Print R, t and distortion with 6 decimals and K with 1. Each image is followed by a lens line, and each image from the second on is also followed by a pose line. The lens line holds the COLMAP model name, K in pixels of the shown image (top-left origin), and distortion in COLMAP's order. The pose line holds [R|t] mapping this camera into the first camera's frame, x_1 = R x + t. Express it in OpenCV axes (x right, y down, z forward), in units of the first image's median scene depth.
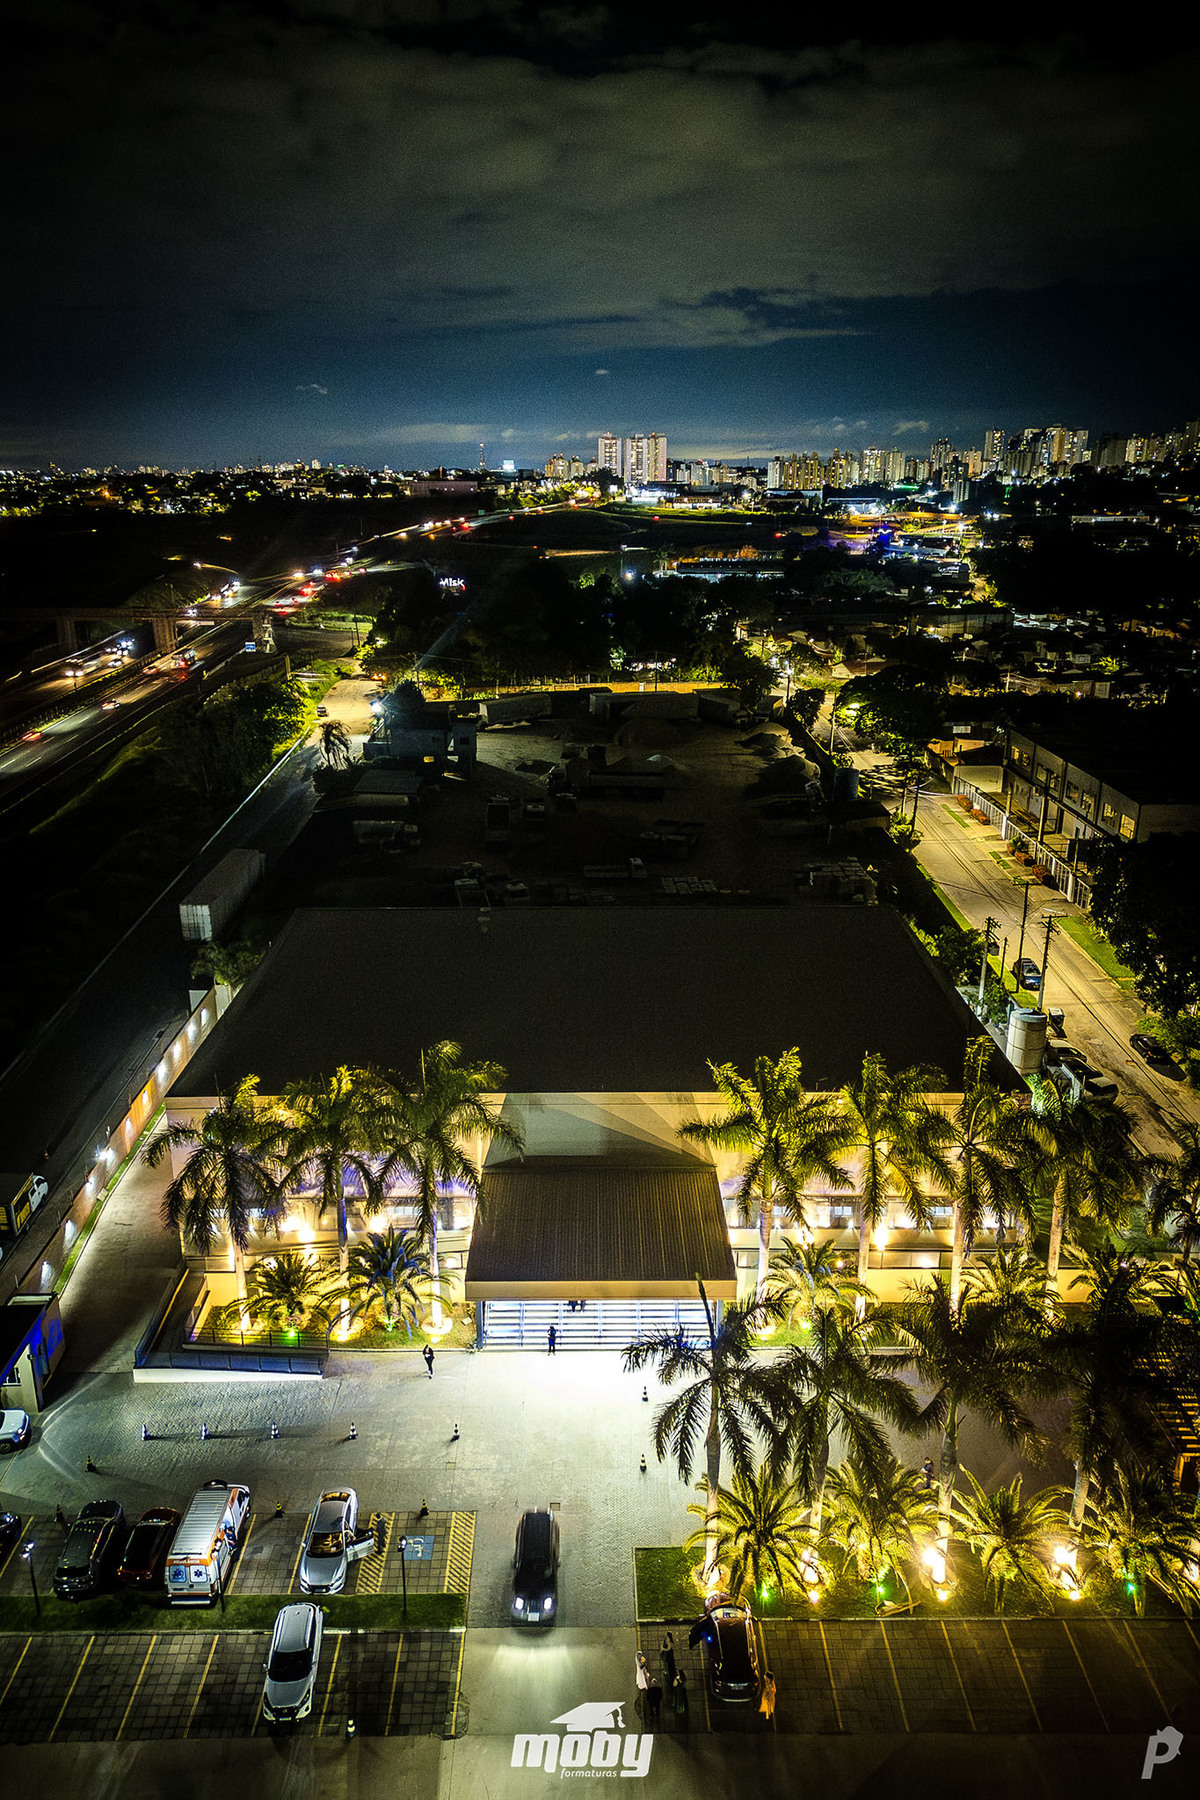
lens RADIAL K [[1252.9, 0, 600.0], [0, 1252.9, 900.0], [0, 0, 1]] dist [0.081611, -0.078959]
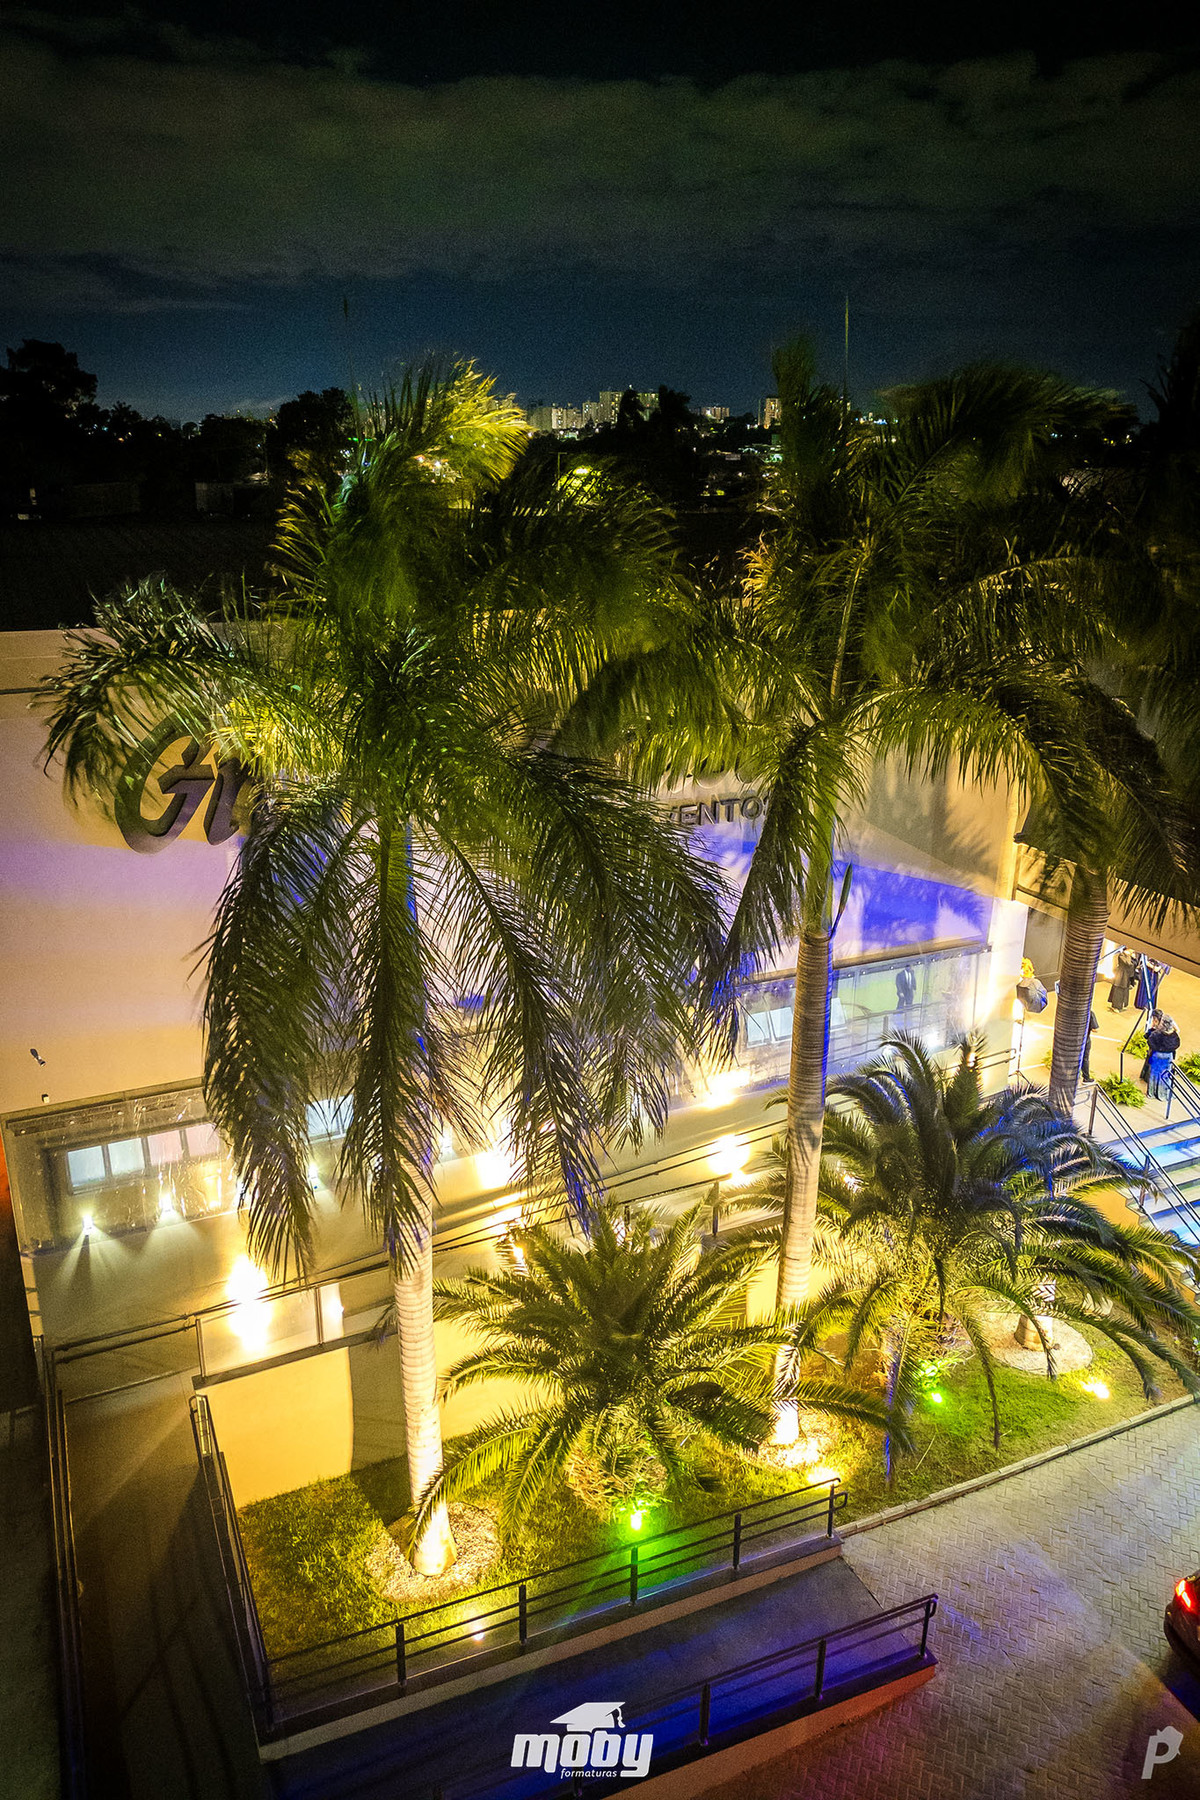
lens RADIAL K [[1252.9, 0, 600.0], [0, 1252.9, 900.0], [0, 0, 1]] dist [0.081611, -0.078959]
pose [[0.911085, -0.131697, 0.390614, -0.179507], [0.126429, 0.991197, 0.039299, 0.112620], [-0.392351, 0.013580, 0.919715, 0.414366]]
